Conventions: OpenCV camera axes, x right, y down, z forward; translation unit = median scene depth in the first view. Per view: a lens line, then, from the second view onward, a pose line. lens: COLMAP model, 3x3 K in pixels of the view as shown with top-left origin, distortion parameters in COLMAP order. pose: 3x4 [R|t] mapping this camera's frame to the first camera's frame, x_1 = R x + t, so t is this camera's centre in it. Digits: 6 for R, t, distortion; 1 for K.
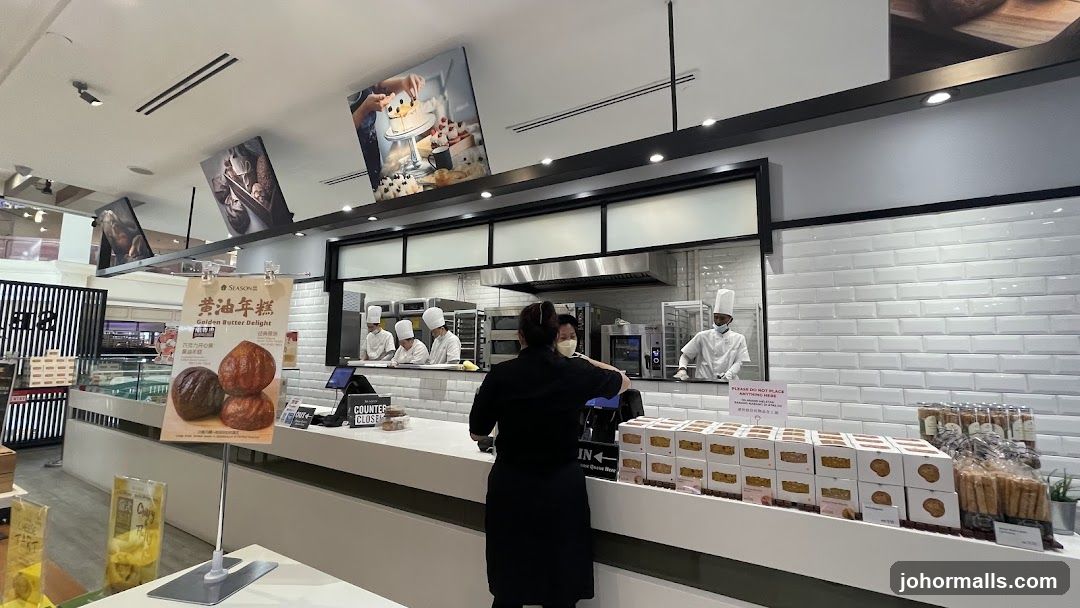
lens RADIAL K [[435.9, 0, 531.4], [0, 435.9, 307.9], [0, 0, 1]] dist [0.001174, 0.000729]
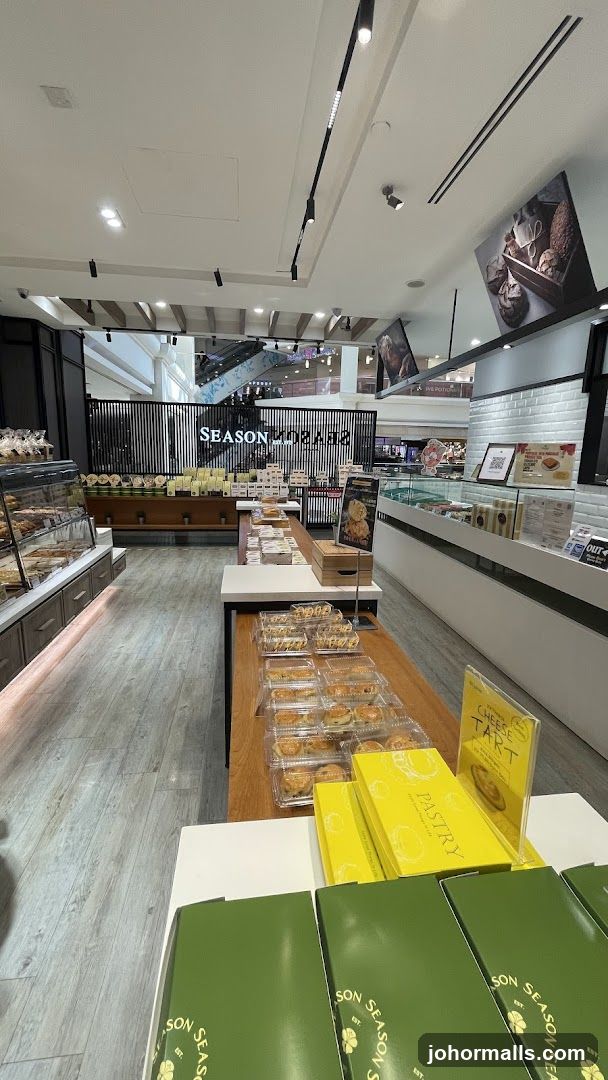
lens RADIAL K [[435.9, 0, 304.0], [0, 435.9, 540.0], [0, 0, 1]] dist [0.001174, 0.000729]
pose [[0.619968, 0.155090, -0.769147, -0.212845], [0.059651, 0.968117, 0.243292, 0.000736], [0.782356, -0.196714, 0.590951, 0.094198]]
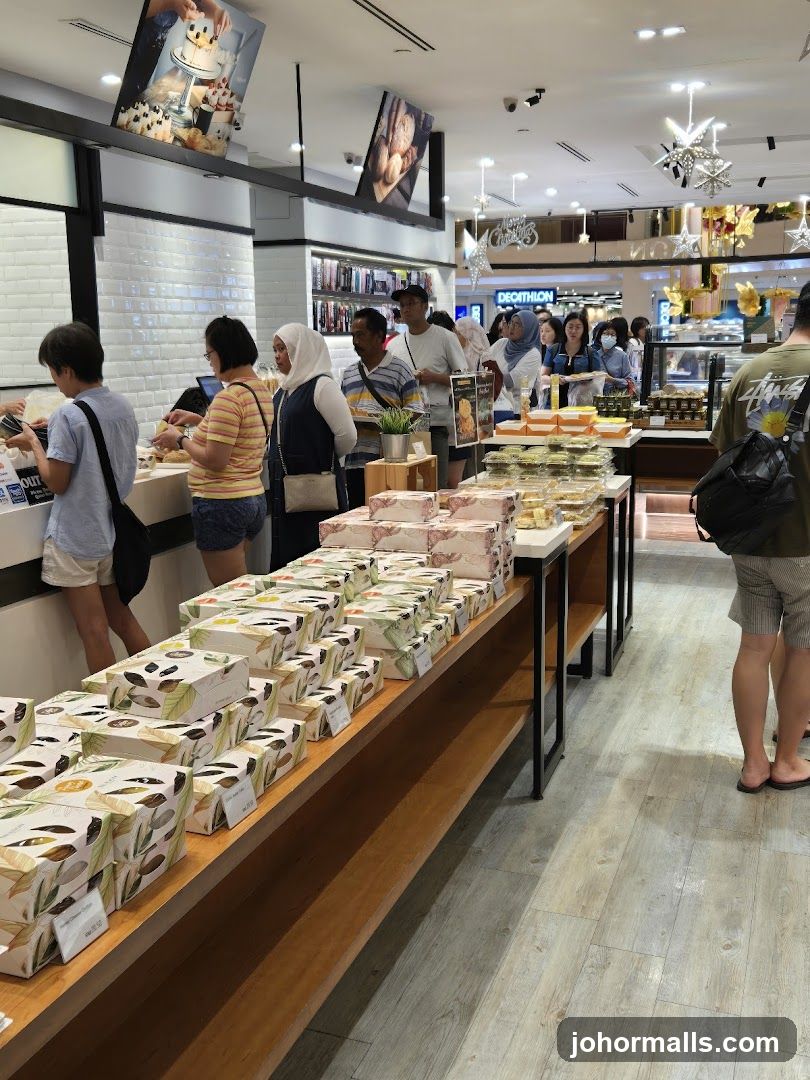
lens RADIAL K [[1098.6, 0, 405.0], [0, 1098.6, 540.0], [0, 0, 1]] dist [0.059373, 0.000257]
pose [[-0.177993, -0.196453, 0.964222, -1.764428], [-0.088162, 0.979112, 0.183212, 0.015103], [-0.980074, -0.052397, -0.191595, 0.708604]]
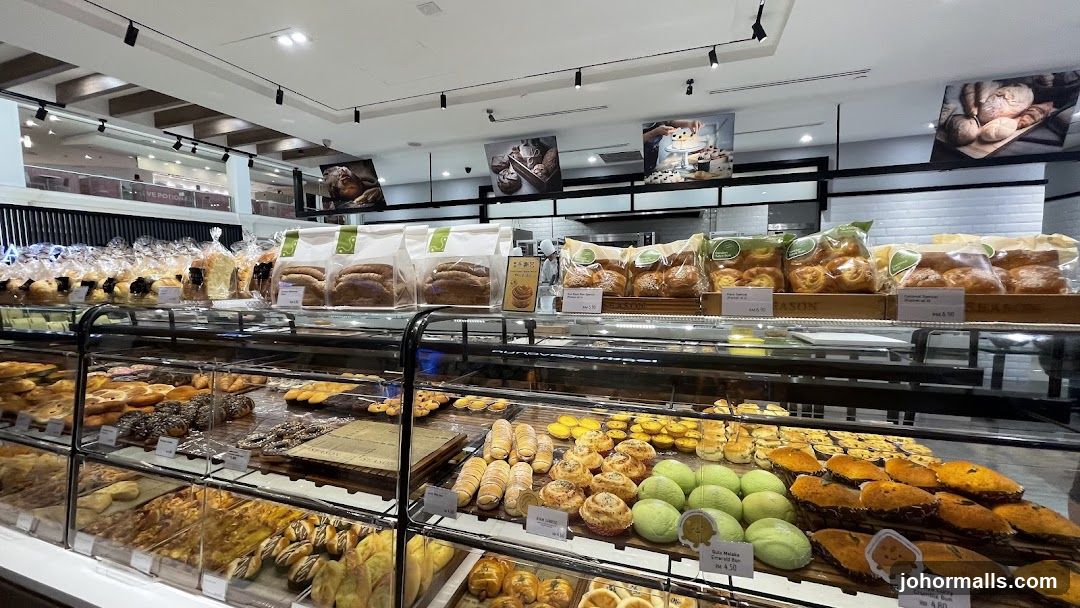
lens RADIAL K [[429.8, 0, 541.5], [0, 429.8, 308.5], [0, 0, 1]] dist [-0.002251, 0.000017]
pose [[0.980469, -0.047991, 0.190728, -0.917368], [0.011183, 0.981807, 0.189554, -0.068548], [-0.196354, -0.183719, 0.963168, -0.553861]]
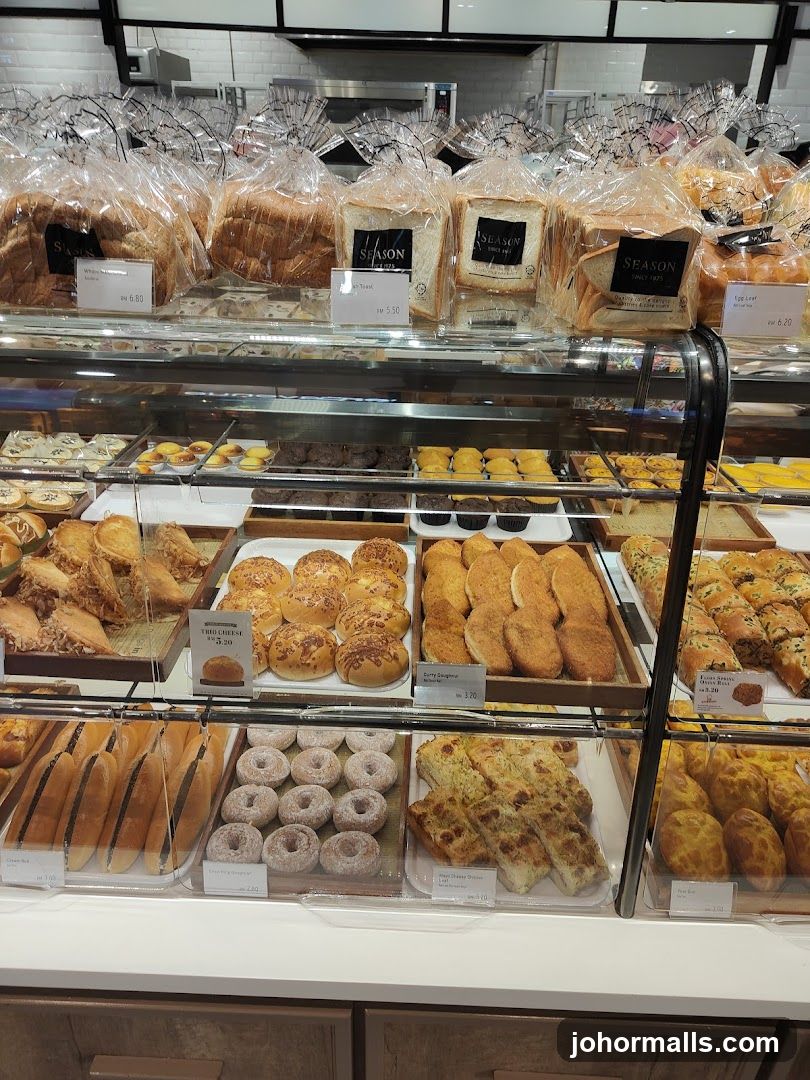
lens RADIAL K [[742.1, 0, 405.0], [0, 742.1, 540.0], [0, 0, 1]] dist [0.009584, 0.001292]
pose [[0.875468, -0.216289, 0.432174, -1.170595], [-0.060480, 0.838195, 0.542006, -0.078249], [-0.479477, -0.500647, 0.720732, -0.407413]]
